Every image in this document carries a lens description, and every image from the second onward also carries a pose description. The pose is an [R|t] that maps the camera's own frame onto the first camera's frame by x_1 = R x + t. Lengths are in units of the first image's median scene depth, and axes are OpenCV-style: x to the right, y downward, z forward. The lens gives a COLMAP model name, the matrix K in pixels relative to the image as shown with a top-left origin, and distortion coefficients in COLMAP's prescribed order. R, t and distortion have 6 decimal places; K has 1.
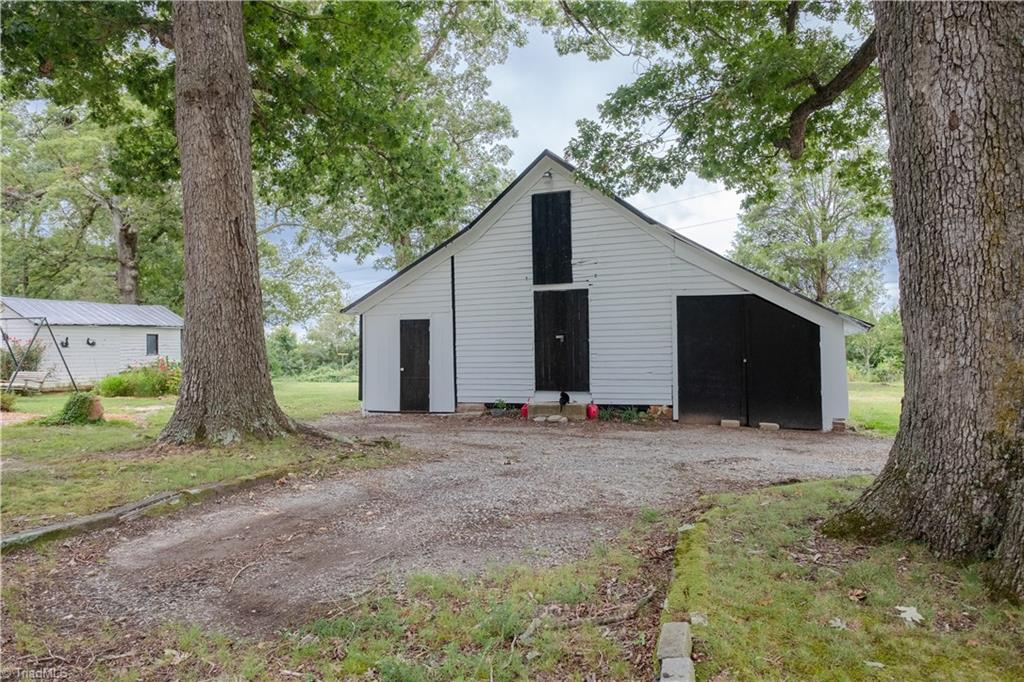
lens RADIAL K [[637.0, 0, 513.2], [0, 637.0, 343.9], [0, 0, 1]] dist [-0.009638, 0.004721]
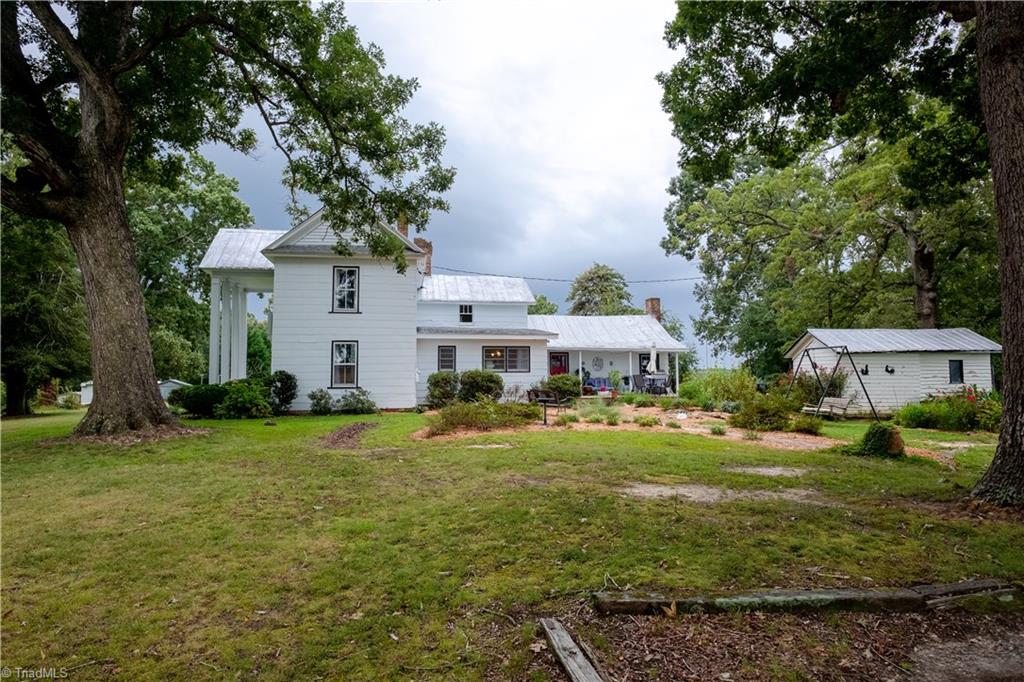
lens RADIAL K [[637.0, 0, 513.2], [0, 637.0, 343.9], [0, 0, 1]] dist [-0.009638, 0.004721]
pose [[0.432670, -0.044032, -0.900476, -0.039031], [0.006597, 0.998934, -0.045677, -0.001447], [0.901528, 0.013822, 0.432500, 0.062968]]
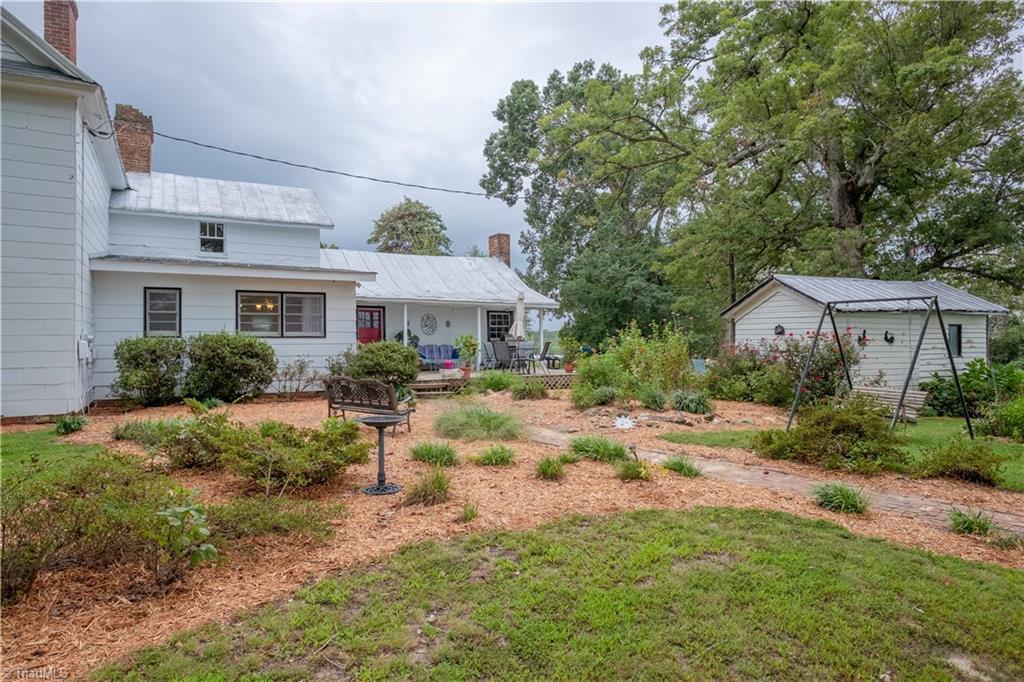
lens RADIAL K [[653.0, 0, 512.0], [0, 653.0, 341.0], [0, 0, 1]] dist [-0.000263, 0.001046]
pose [[0.693256, 0.008676, -0.720639, -0.589021], [0.000435, 0.999922, 0.012456, -0.009659], [0.720691, -0.008949, 0.693198, 0.329007]]
